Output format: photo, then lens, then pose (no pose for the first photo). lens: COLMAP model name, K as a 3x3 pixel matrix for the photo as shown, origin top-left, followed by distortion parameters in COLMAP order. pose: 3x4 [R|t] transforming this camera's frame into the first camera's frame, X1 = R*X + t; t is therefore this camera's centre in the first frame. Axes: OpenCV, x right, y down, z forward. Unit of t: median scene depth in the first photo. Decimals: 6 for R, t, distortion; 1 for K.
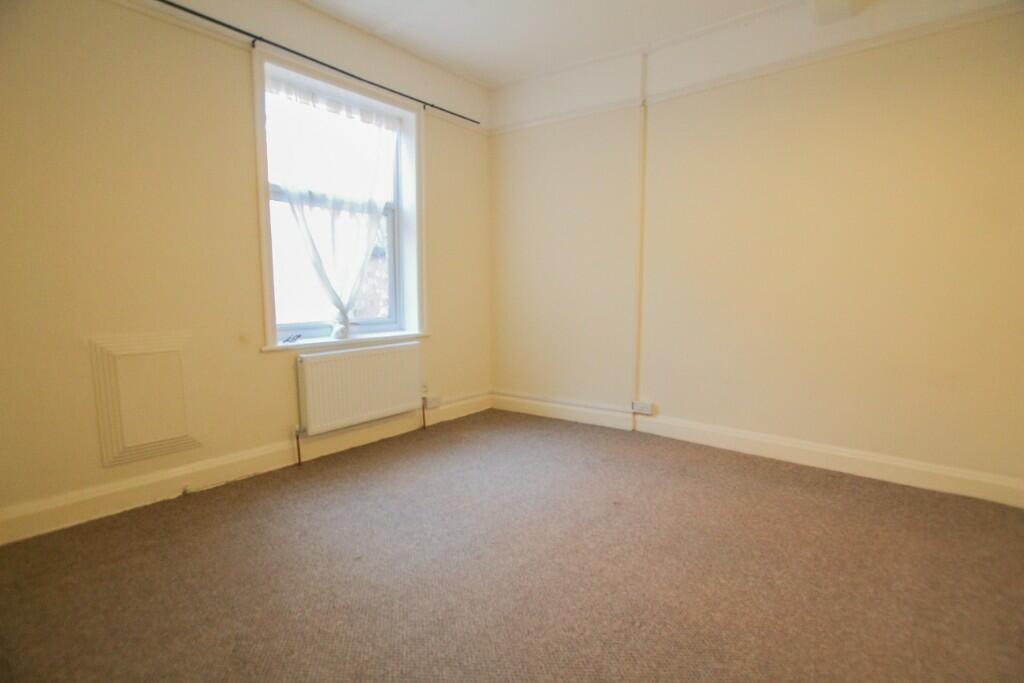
lens RADIAL K [[476.0, 0, 517.1], [0, 476.0, 343.4], [0, 0, 1]] dist [-0.024978, 0.001137]
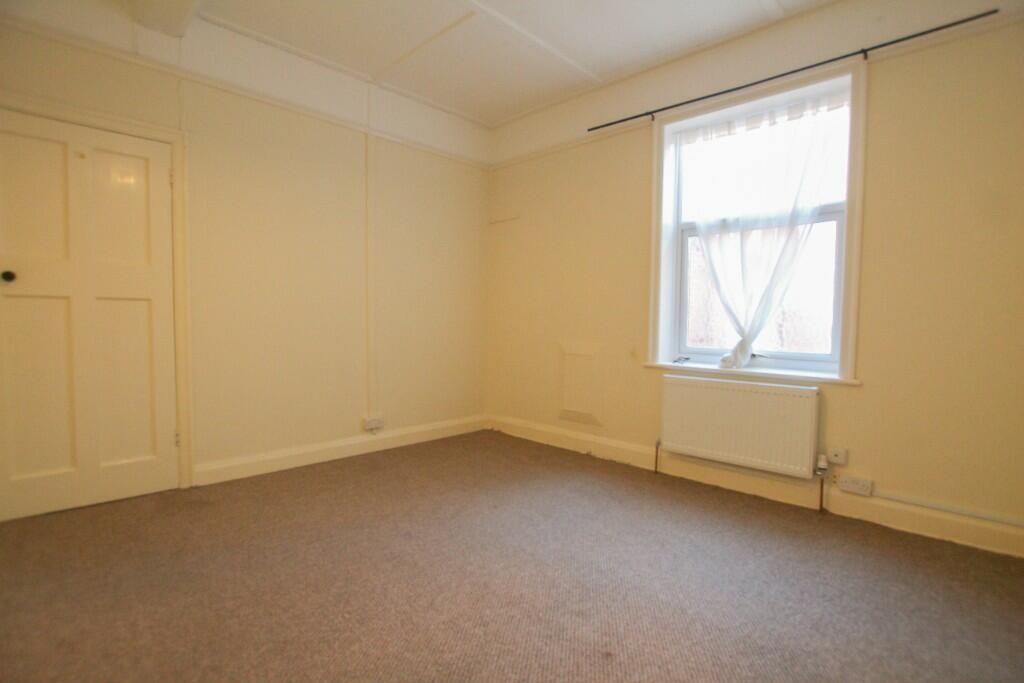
lens RADIAL K [[476.0, 0, 517.1], [0, 476.0, 343.4], [0, 0, 1]] dist [-0.024978, 0.001137]
pose [[-0.069559, 0.047553, -0.996444, 0.627487], [-0.129714, 0.989952, 0.056298, -0.060901], [0.989109, 0.133168, -0.062692, 0.681202]]
